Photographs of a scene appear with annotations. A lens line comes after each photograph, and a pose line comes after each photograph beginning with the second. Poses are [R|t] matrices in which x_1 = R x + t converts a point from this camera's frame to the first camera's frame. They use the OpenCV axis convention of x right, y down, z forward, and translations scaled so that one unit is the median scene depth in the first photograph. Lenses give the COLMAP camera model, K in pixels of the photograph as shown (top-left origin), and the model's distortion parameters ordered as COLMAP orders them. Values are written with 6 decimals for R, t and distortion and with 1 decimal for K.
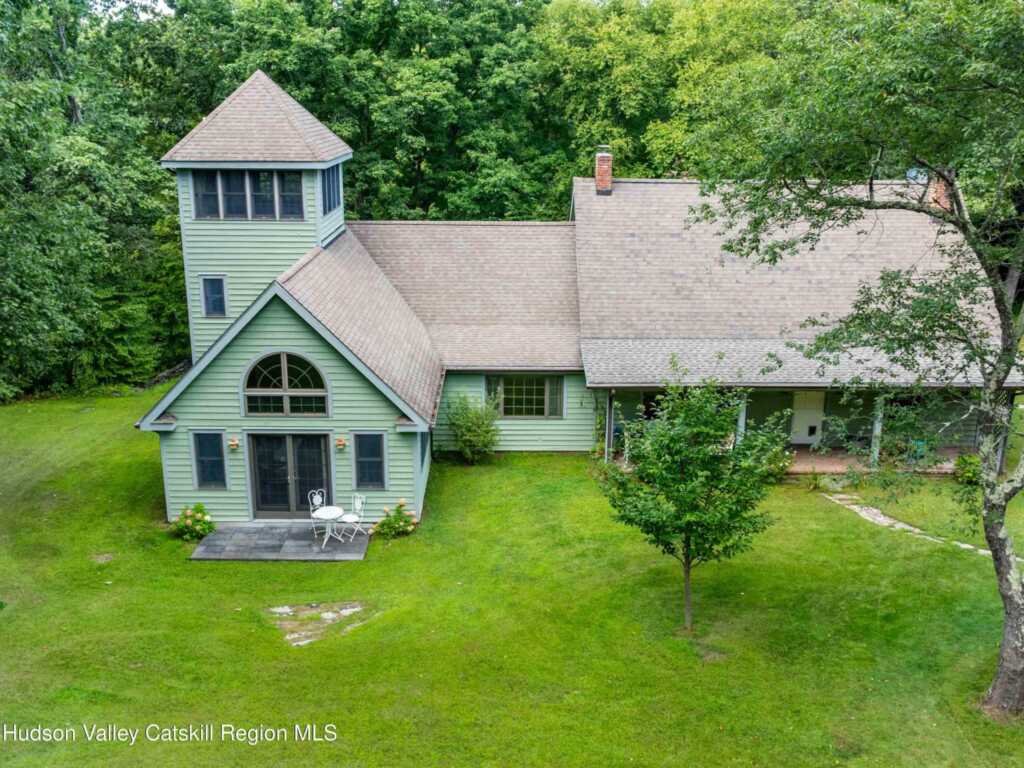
lens RADIAL K [[983.2, 0, 512.0], [0, 983.2, 384.0], [0, 0, 1]] dist [0.001996, -0.006814]
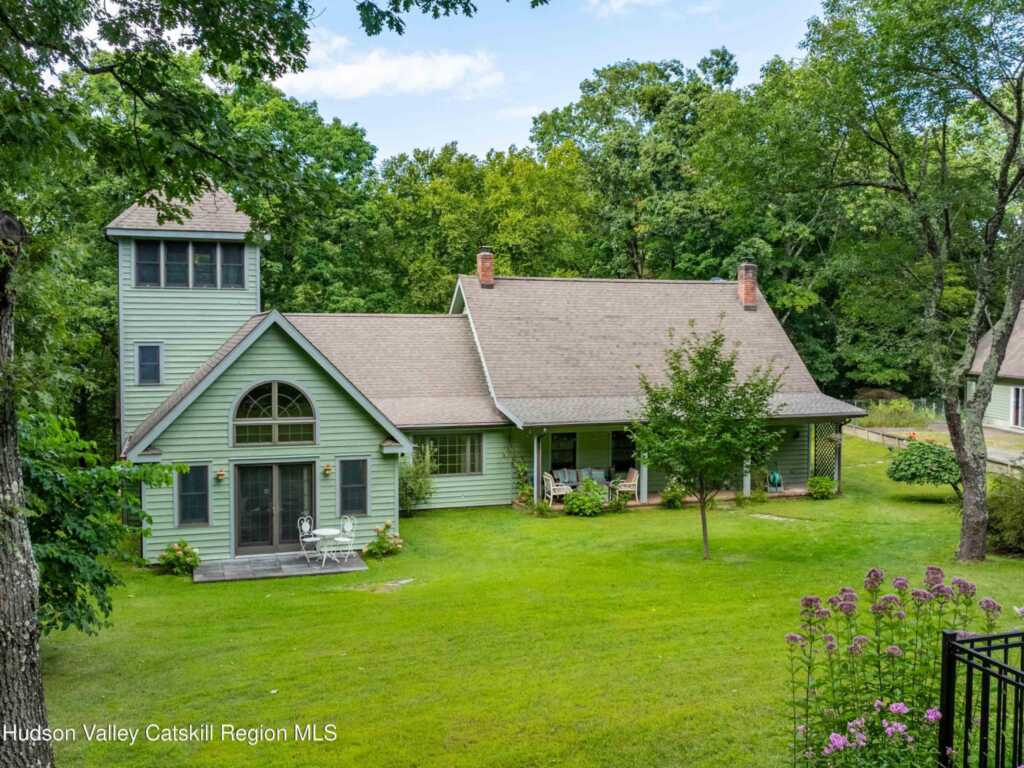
lens RADIAL K [[983.2, 0, 512.0], [0, 983.2, 384.0], [0, 0, 1]] dist [0.001996, -0.006814]
pose [[0.945841, -0.019339, 0.324055, -0.322125], [0.096756, 0.969649, -0.224541, 0.223331], [-0.309877, 0.243735, 0.919005, -0.040623]]
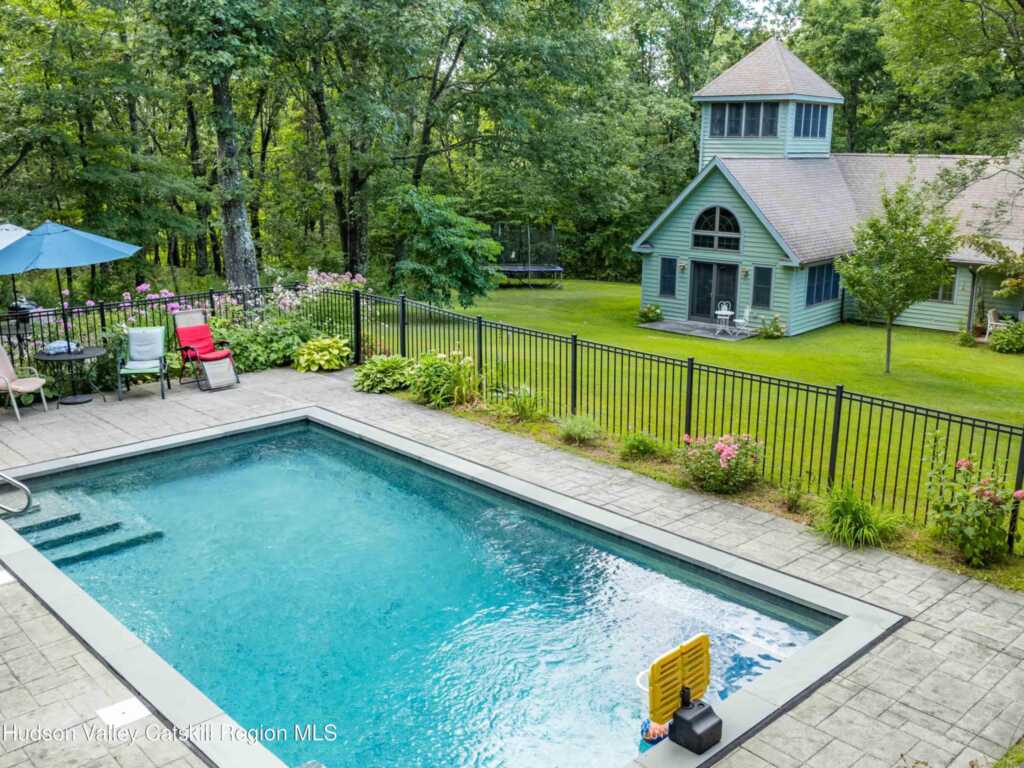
lens RADIAL K [[983.2, 0, 512.0], [0, 983.2, 384.0], [0, 0, 1]] dist [0.001996, -0.006814]
pose [[0.748298, 0.158892, -0.644053, 0.537953], [-0.196688, 0.980375, 0.013342, 0.272112], [0.633533, 0.116694, 0.764865, -0.329139]]
